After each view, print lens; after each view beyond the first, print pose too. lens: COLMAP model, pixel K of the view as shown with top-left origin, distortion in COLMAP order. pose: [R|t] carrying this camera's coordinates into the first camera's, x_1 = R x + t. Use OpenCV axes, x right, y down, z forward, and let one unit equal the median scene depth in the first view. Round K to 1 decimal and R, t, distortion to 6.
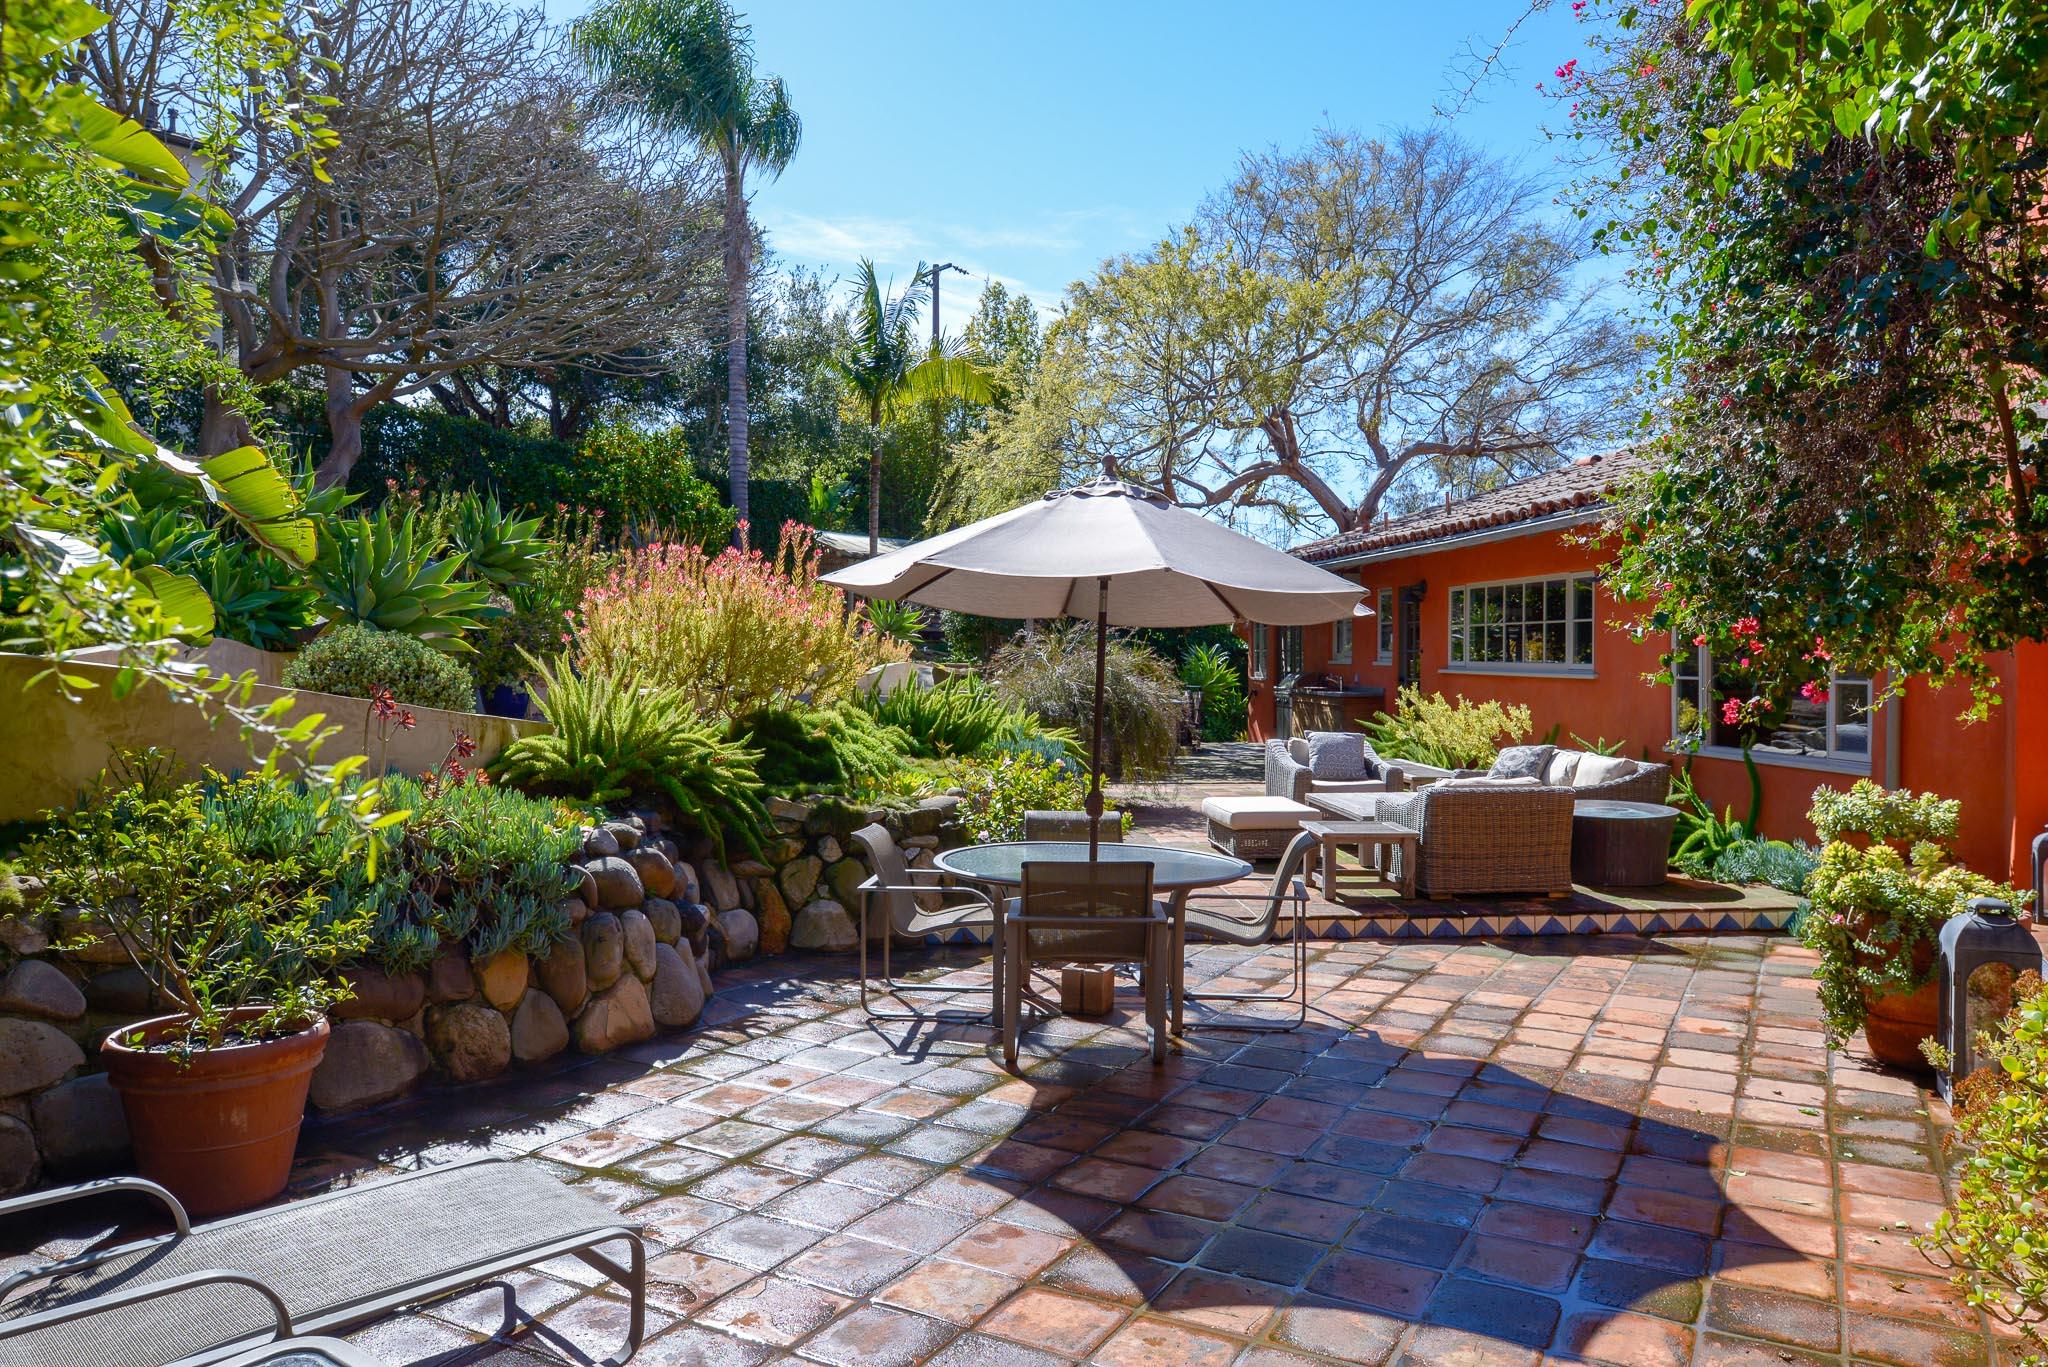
lens RADIAL K [[1426.6, 0, 1022.7], [0, 1426.6, 600.0], [0, 0, 1]] dist [-0.006591, 0.000231]
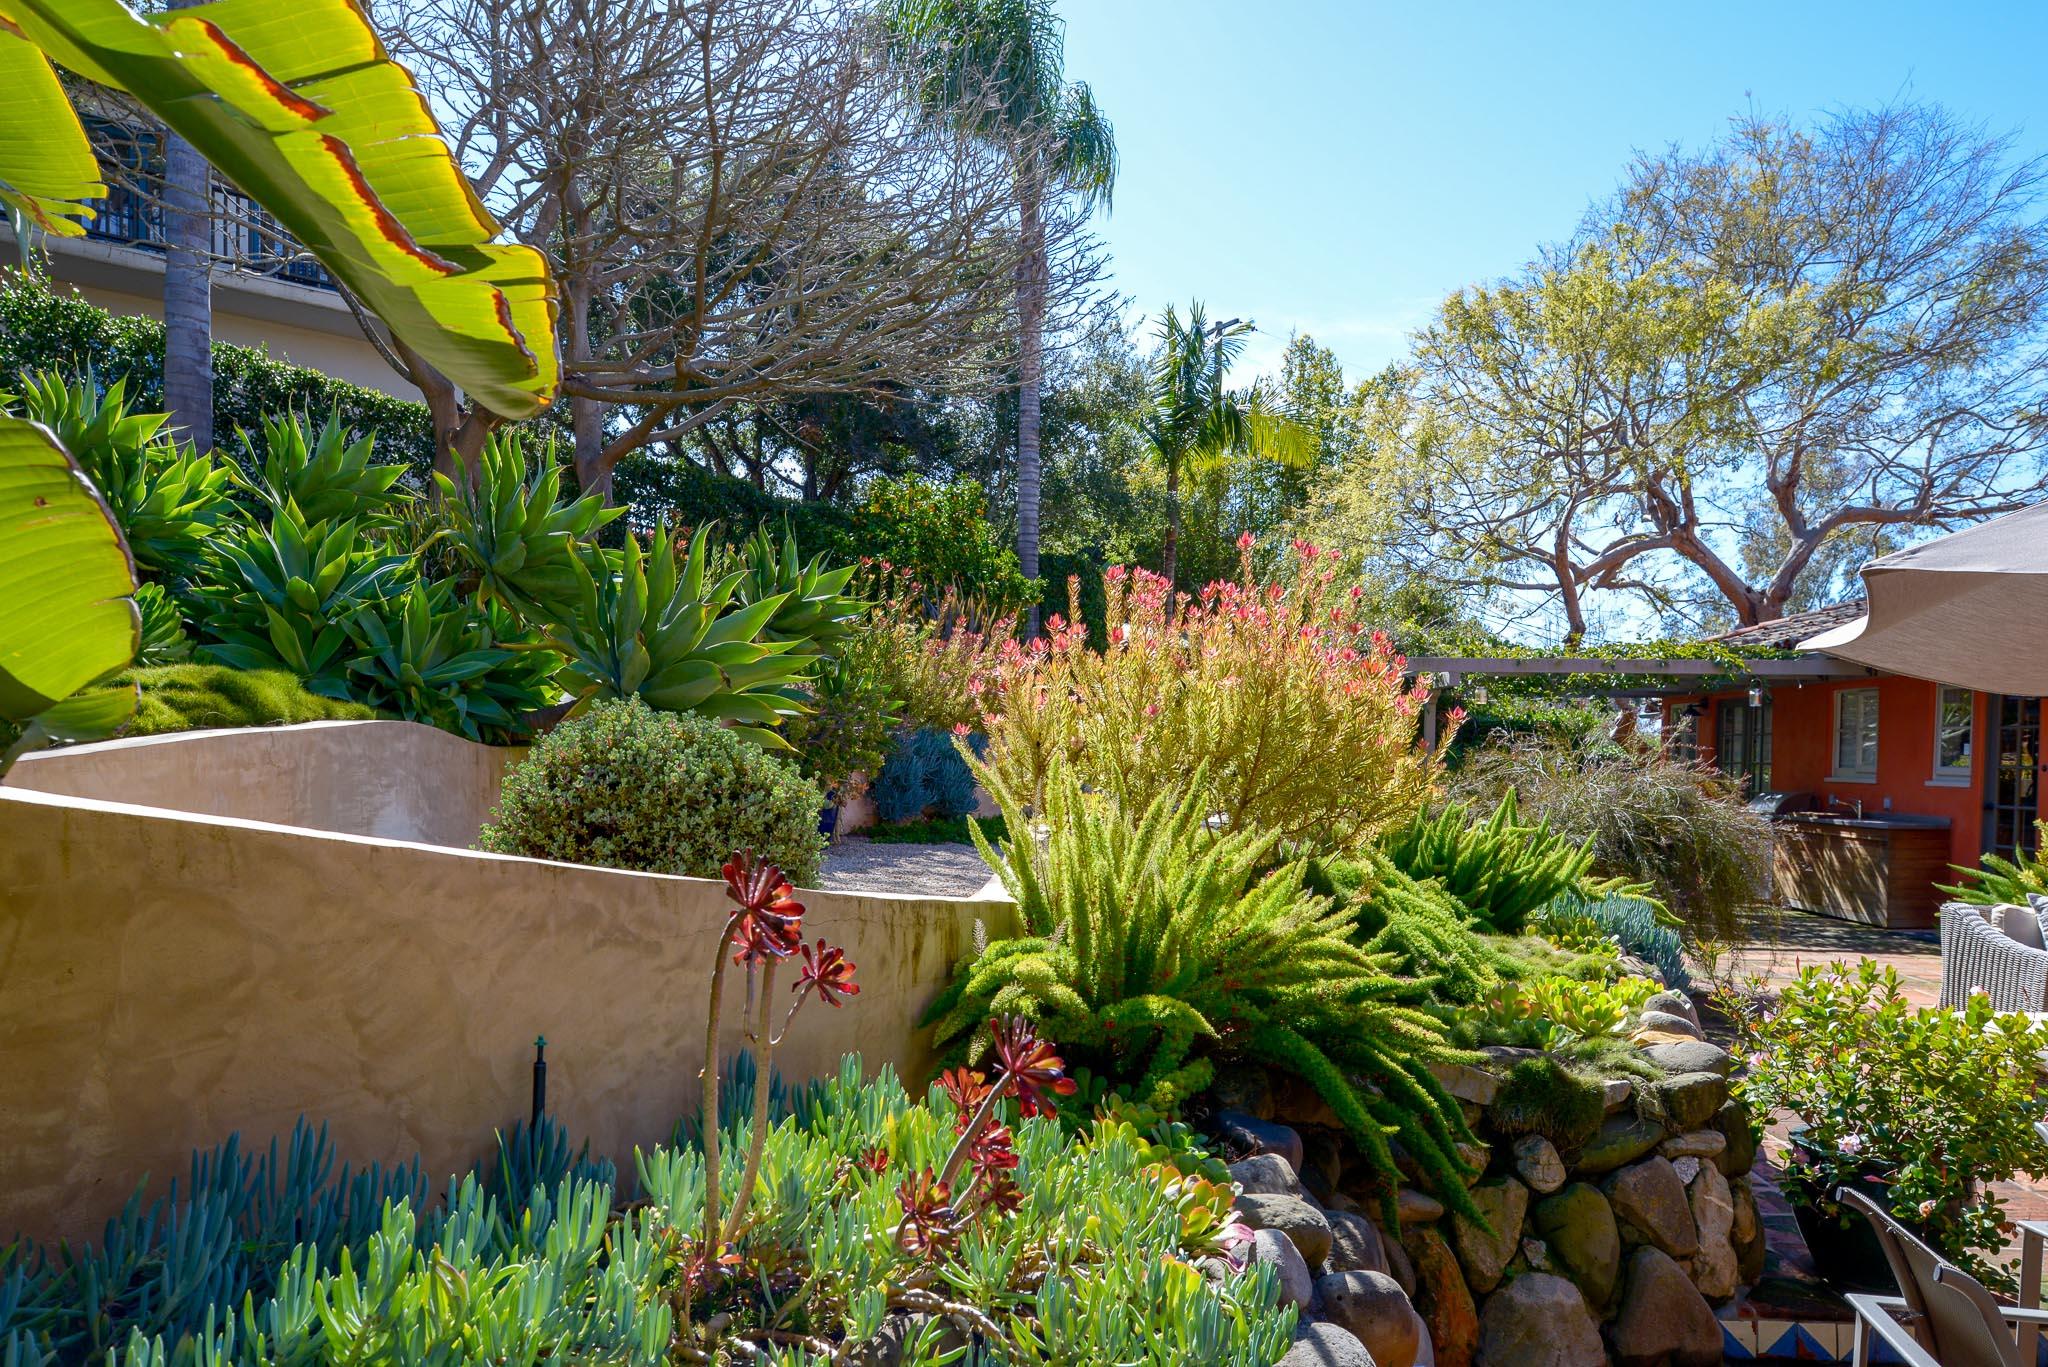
lens RADIAL K [[1415.5, 0, 1024.0], [0, 1415.5, 683.5], [0, 0, 1]] dist [-0.000247, 0.001564]
pose [[0.989709, 0.007969, -0.142876, -0.085127], [-0.009957, 0.999863, -0.013201, 0.006103], [0.142751, 0.014487, 0.989653, 0.171476]]
